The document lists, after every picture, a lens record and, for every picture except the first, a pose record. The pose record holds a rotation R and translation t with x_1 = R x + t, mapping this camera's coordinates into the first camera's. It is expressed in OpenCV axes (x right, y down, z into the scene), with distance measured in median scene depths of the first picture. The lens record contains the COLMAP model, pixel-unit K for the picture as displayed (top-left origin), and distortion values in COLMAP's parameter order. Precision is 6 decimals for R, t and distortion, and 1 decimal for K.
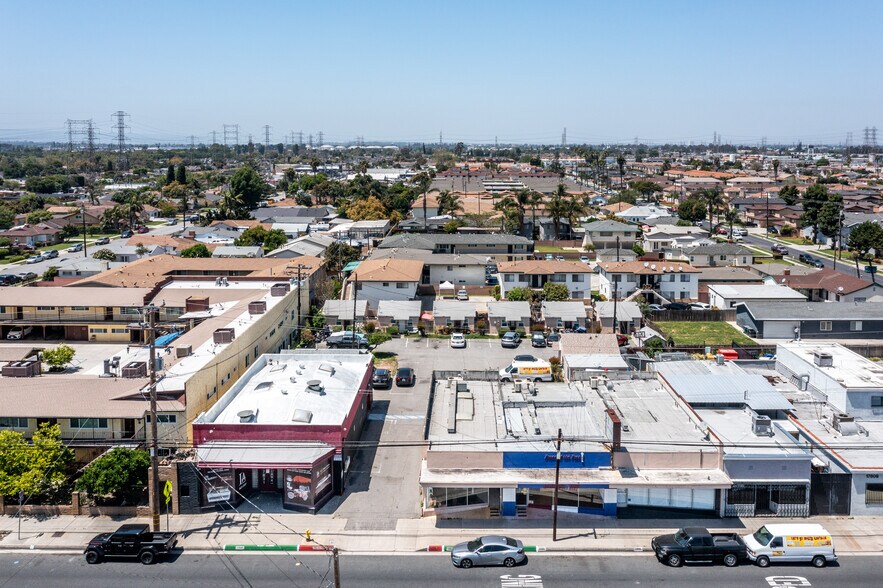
lens RADIAL K [[726.3, 0, 464.4], [0, 726.3, 187.7], [0, 0, 1]] dist [-0.006097, -0.001849]
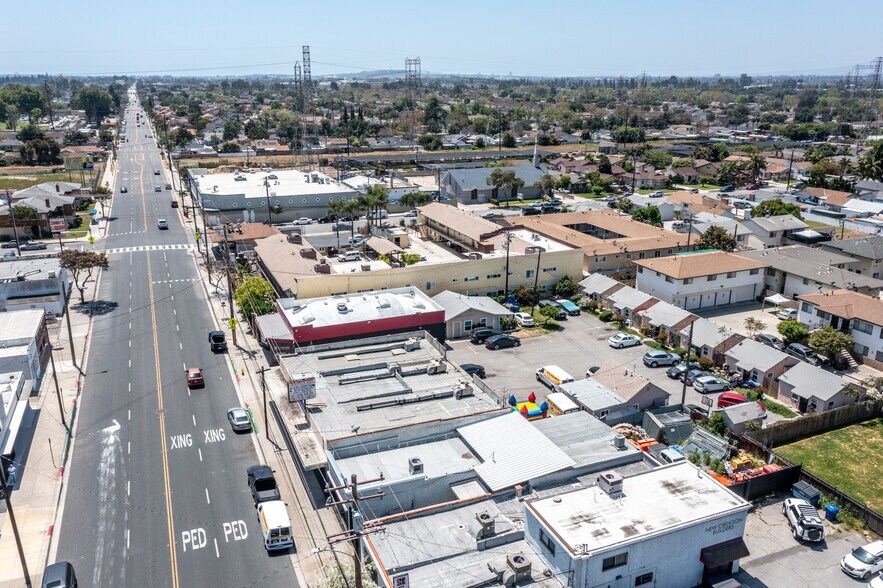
lens RADIAL K [[692.0, 0, 441.7], [0, 692.0, 300.6], [0, 0, 1]] dist [-0.003451, -0.005283]
pose [[0.389336, 0.279878, -0.877545, 1.040925], [-0.055517, 0.958117, 0.280944, -0.139744], [0.919421, -0.060663, 0.388567, 0.591874]]
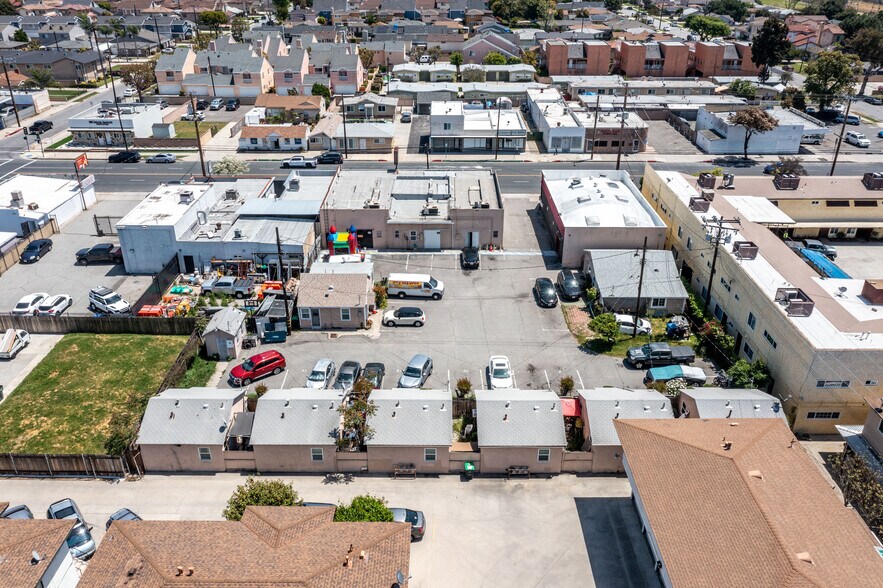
lens RADIAL K [[692.0, 0, 441.7], [0, 692.0, 300.6], [0, 0, 1]] dist [-0.003451, -0.005283]
pose [[-0.999965, -0.008342, -0.000807, 0.063791], [-0.007568, 0.857425, 0.514554, -0.229008], [-0.003600, 0.514542, -0.857458, 2.177830]]
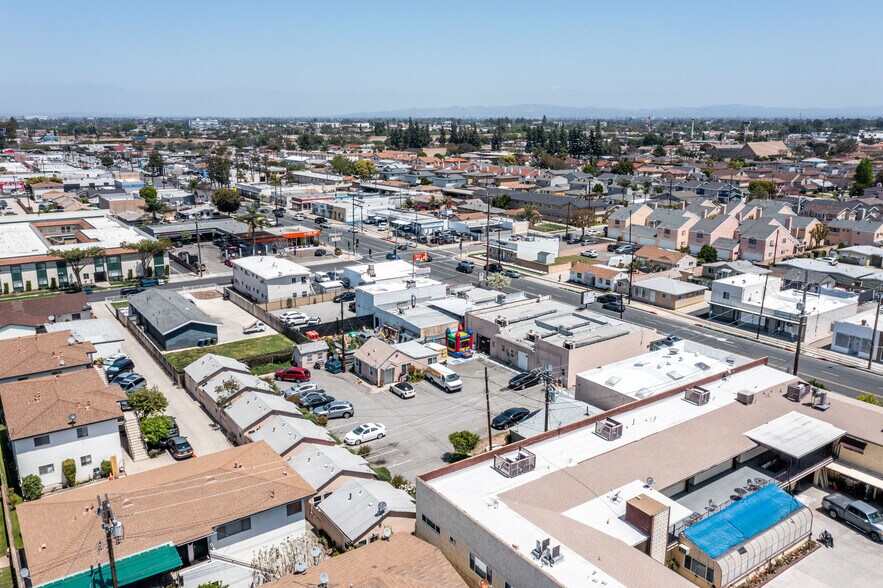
lens RADIAL K [[698.9, 0, 441.5], [0, 698.9, 294.0], [0, 0, 1]] dist [-0.001921, -0.006359]
pose [[-0.572673, -0.203781, 0.794052, -0.929898], [0.046152, 0.959061, 0.279413, -0.217127], [-0.818484, 0.196659, -0.539824, 1.928071]]
